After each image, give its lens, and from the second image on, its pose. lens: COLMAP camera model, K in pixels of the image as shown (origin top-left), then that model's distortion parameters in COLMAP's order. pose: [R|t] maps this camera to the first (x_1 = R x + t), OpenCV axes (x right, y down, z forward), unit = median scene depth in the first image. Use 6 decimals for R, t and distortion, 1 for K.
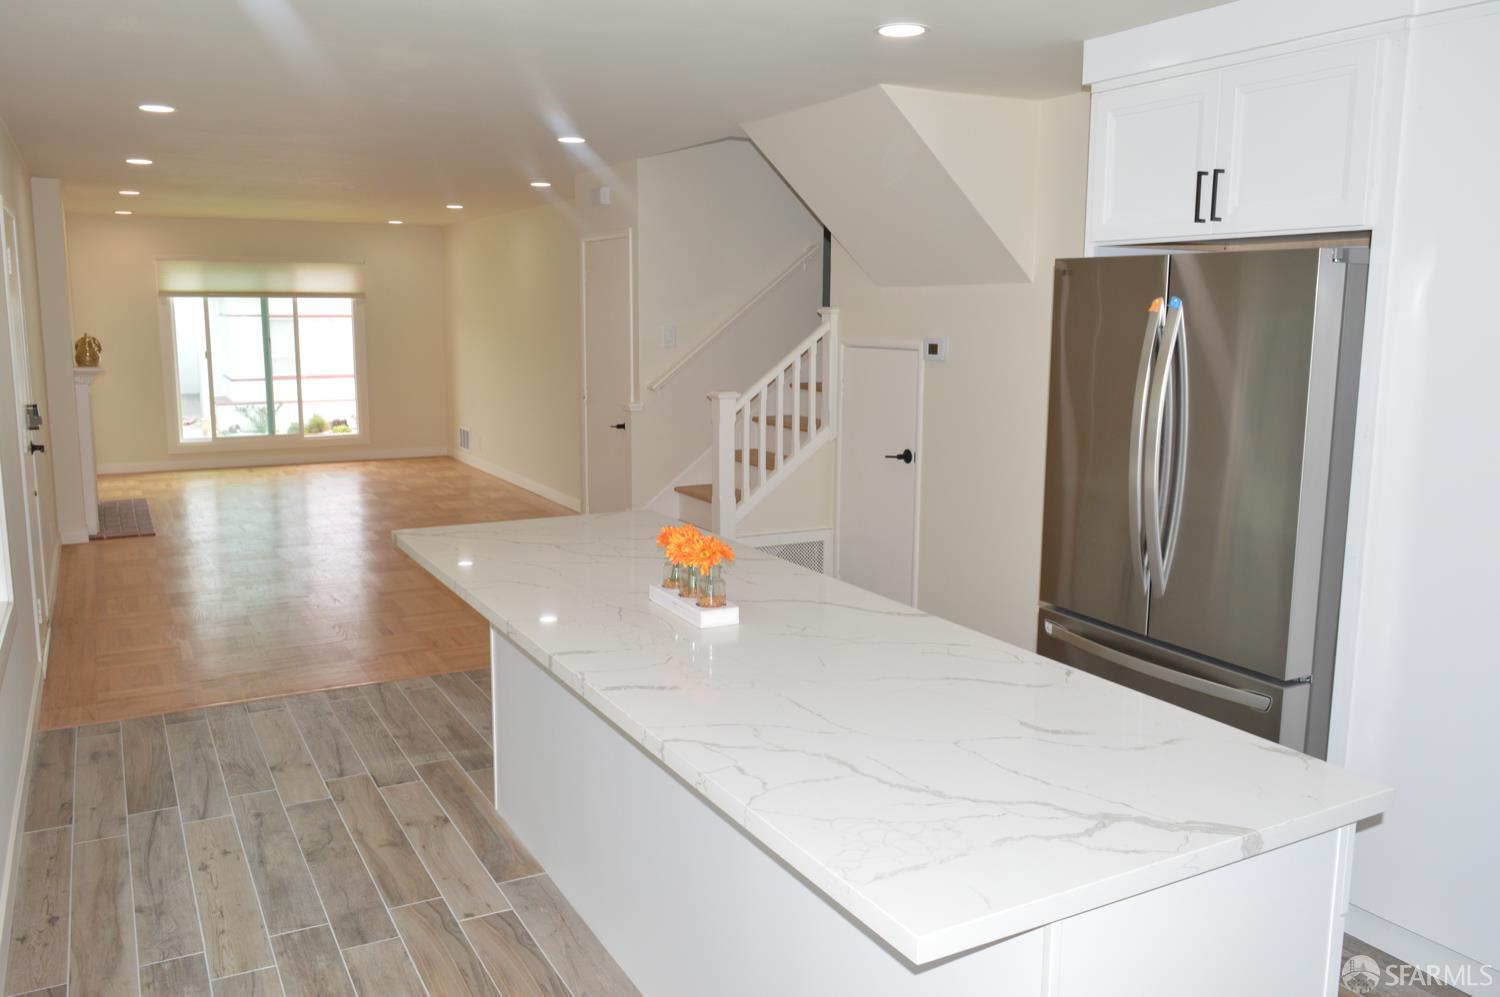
lens RADIAL K [[1176.3, 0, 743.5], [0, 1176.3, 498.5], [0, 0, 1]] dist [-0.023838, 0.012821]
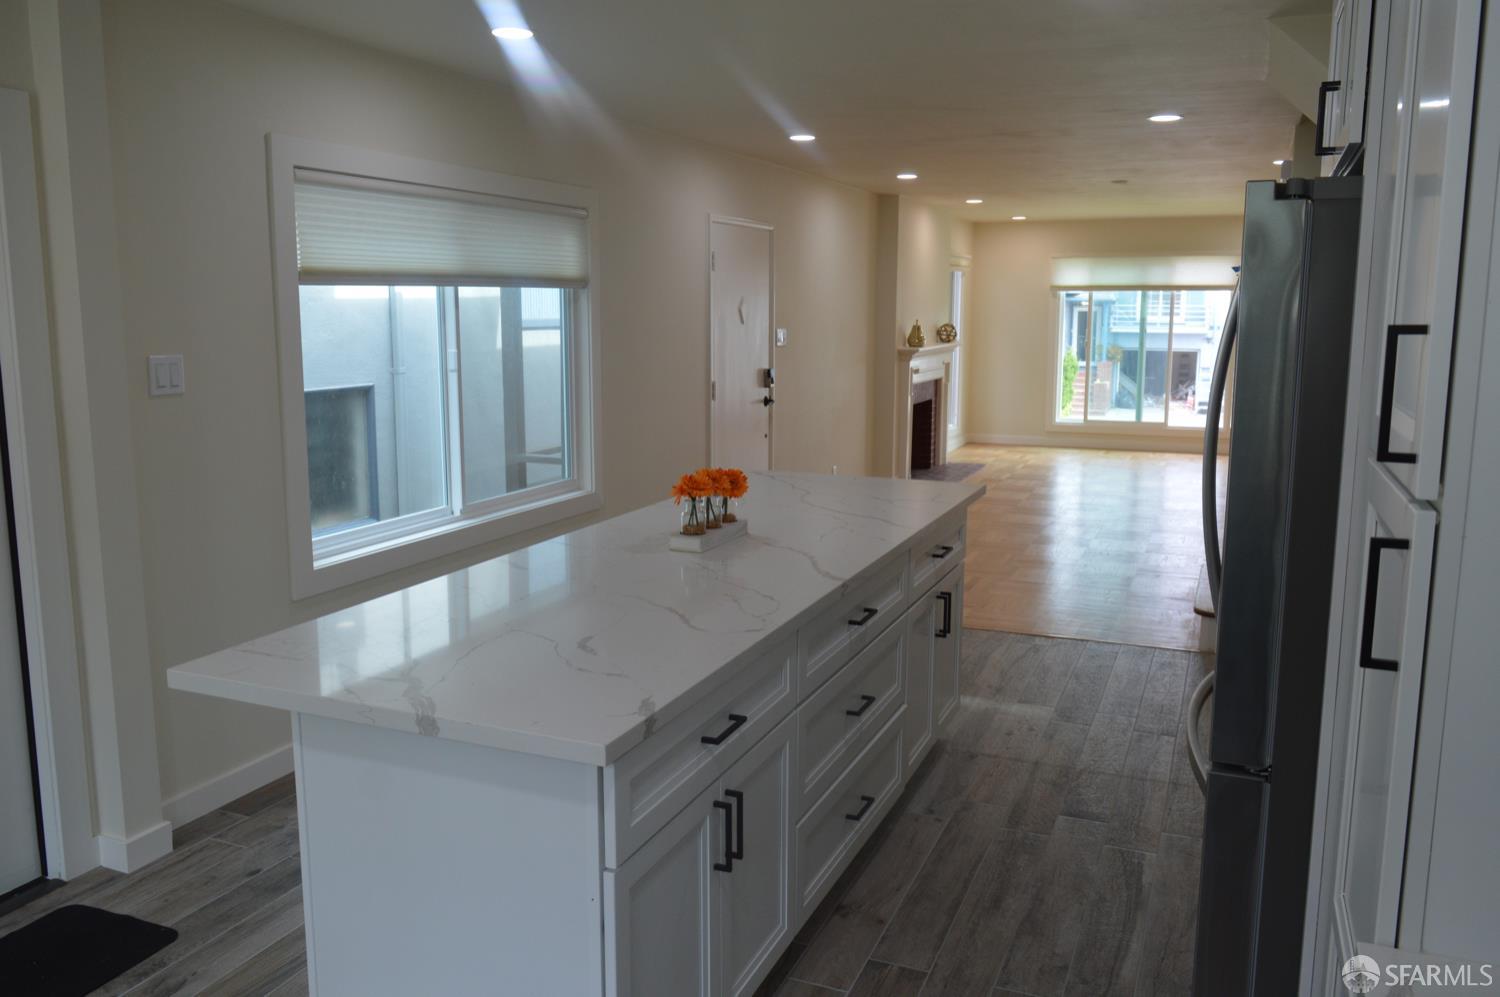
lens RADIAL K [[1176.3, 0, 742.7], [0, 1176.3, 493.1], [0, 0, 1]] dist [-0.023838, 0.012821]
pose [[0.620438, 0.120952, -0.774872, 0.208280], [-0.124798, 0.990673, 0.054712, -0.004475], [0.774262, 0.062757, 0.629746, 0.069758]]
